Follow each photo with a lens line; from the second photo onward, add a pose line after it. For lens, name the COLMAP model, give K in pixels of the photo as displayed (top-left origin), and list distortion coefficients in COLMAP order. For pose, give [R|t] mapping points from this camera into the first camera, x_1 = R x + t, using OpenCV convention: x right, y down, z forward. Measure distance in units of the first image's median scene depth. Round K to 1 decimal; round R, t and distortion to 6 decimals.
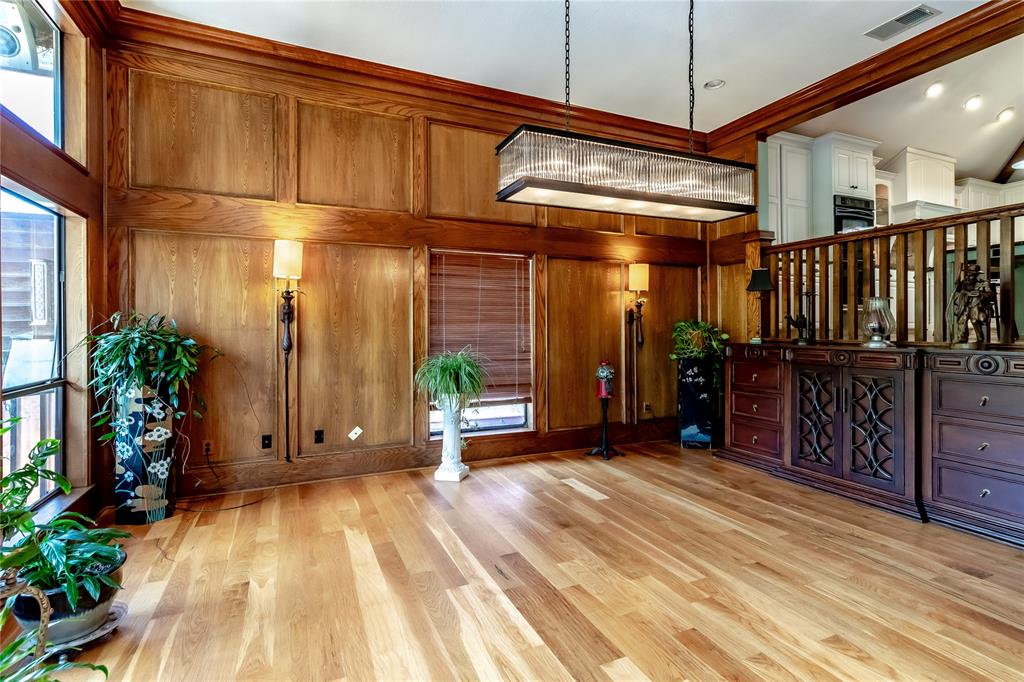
lens RADIAL K [[493.7, 0, 530.3], [0, 493.7, 326.6], [0, 0, 1]] dist [0.003846, 0.002269]
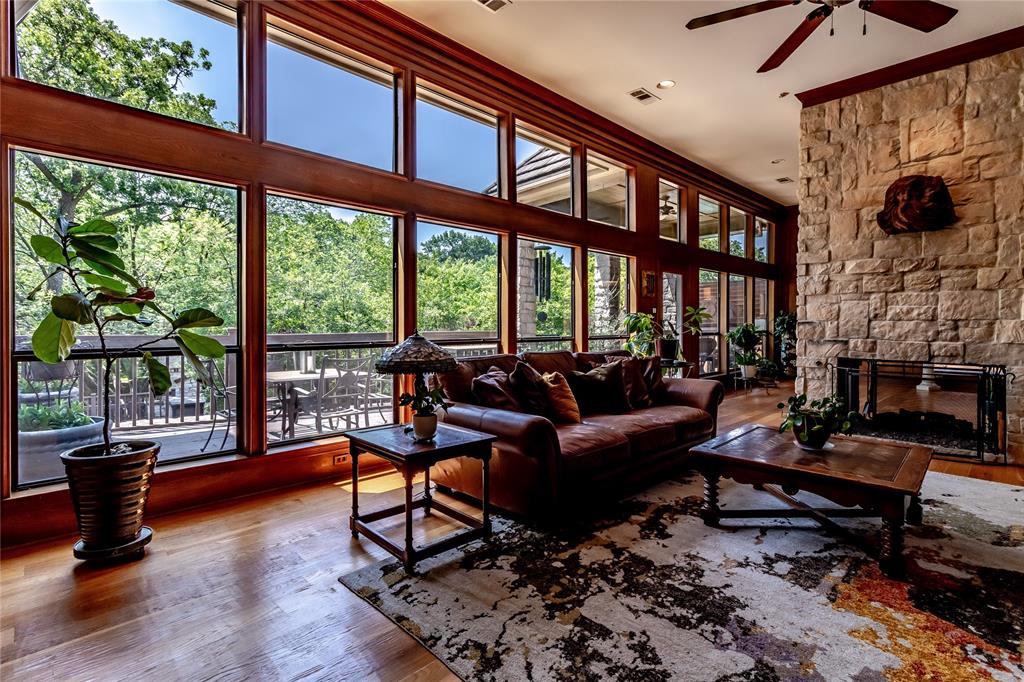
lens RADIAL K [[493.7, 0, 518.9], [0, 493.7, 325.8], [0, 0, 1]] dist [0.003846, 0.002269]
pose [[0.318595, 0.017180, -0.947735, 1.290205], [-0.002608, 0.999848, 0.017248, 0.016534], [0.947887, -0.003023, 0.318591, -1.264761]]
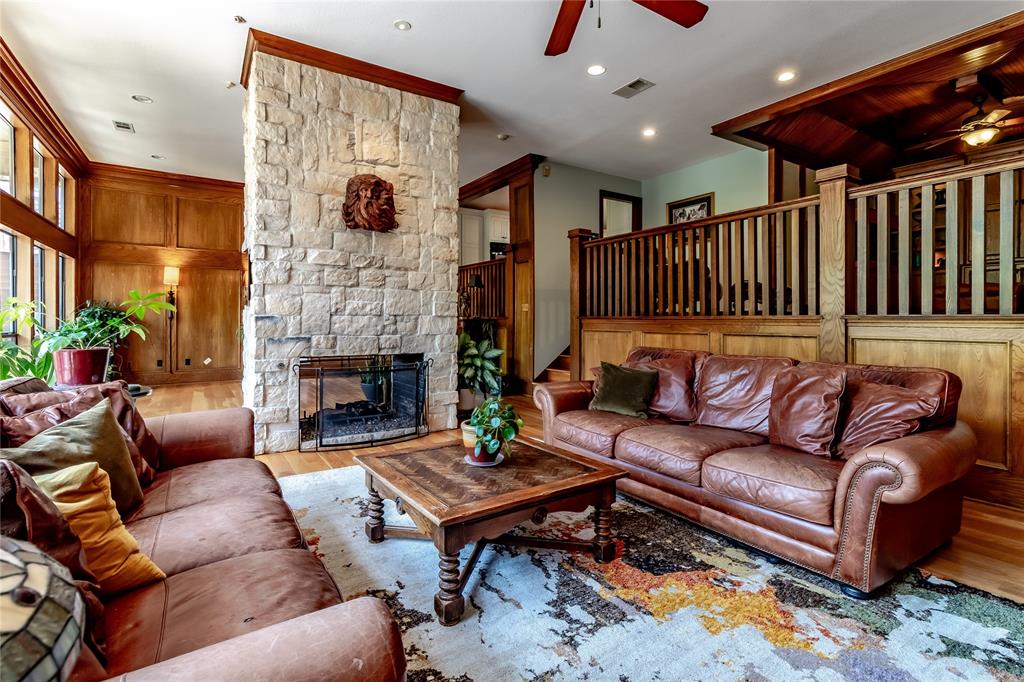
lens RADIAL K [[493.7, 0, 514.2], [0, 493.7, 322.1], [0, 0, 1]] dist [0.003846, 0.002269]
pose [[0.991941, 0.012486, 0.126082, 0.682076], [-0.013725, 0.999866, 0.008962, 0.022046], [-0.125953, -0.010621, 0.991979, -1.253153]]
